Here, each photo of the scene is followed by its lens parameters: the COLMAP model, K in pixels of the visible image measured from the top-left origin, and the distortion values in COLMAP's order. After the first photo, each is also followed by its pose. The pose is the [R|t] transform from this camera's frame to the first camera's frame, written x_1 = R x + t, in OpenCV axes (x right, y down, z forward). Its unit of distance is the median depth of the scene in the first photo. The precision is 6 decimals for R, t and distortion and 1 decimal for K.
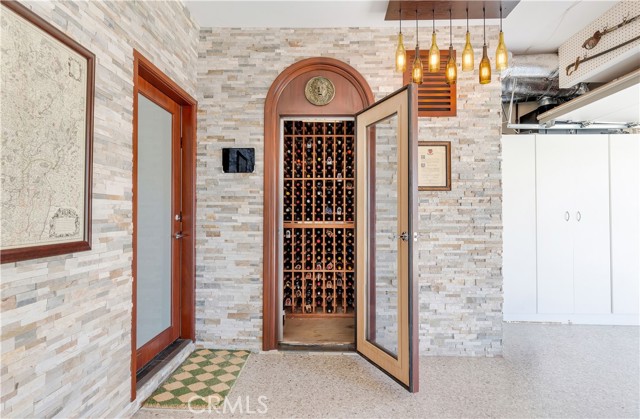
lens RADIAL K [[315.2, 0, 320.1], [0, 315.2, 209.6], [0, 0, 1]] dist [0.001513, 0.000251]
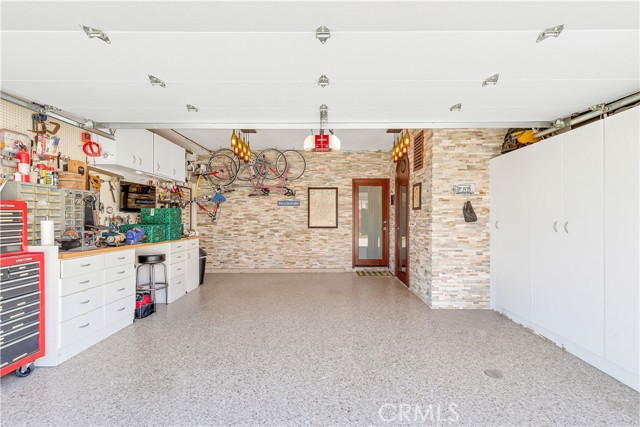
lens RADIAL K [[286.4, 0, 320.5], [0, 286.4, 216.1], [0, 0, 1]] dist [-0.002777, -0.000363]
pose [[-0.002373, -0.005442, -0.999982, 3.578445], [0.018539, 0.999813, -0.005485, -0.037974], [0.999825, -0.018552, -0.002271, 0.736612]]
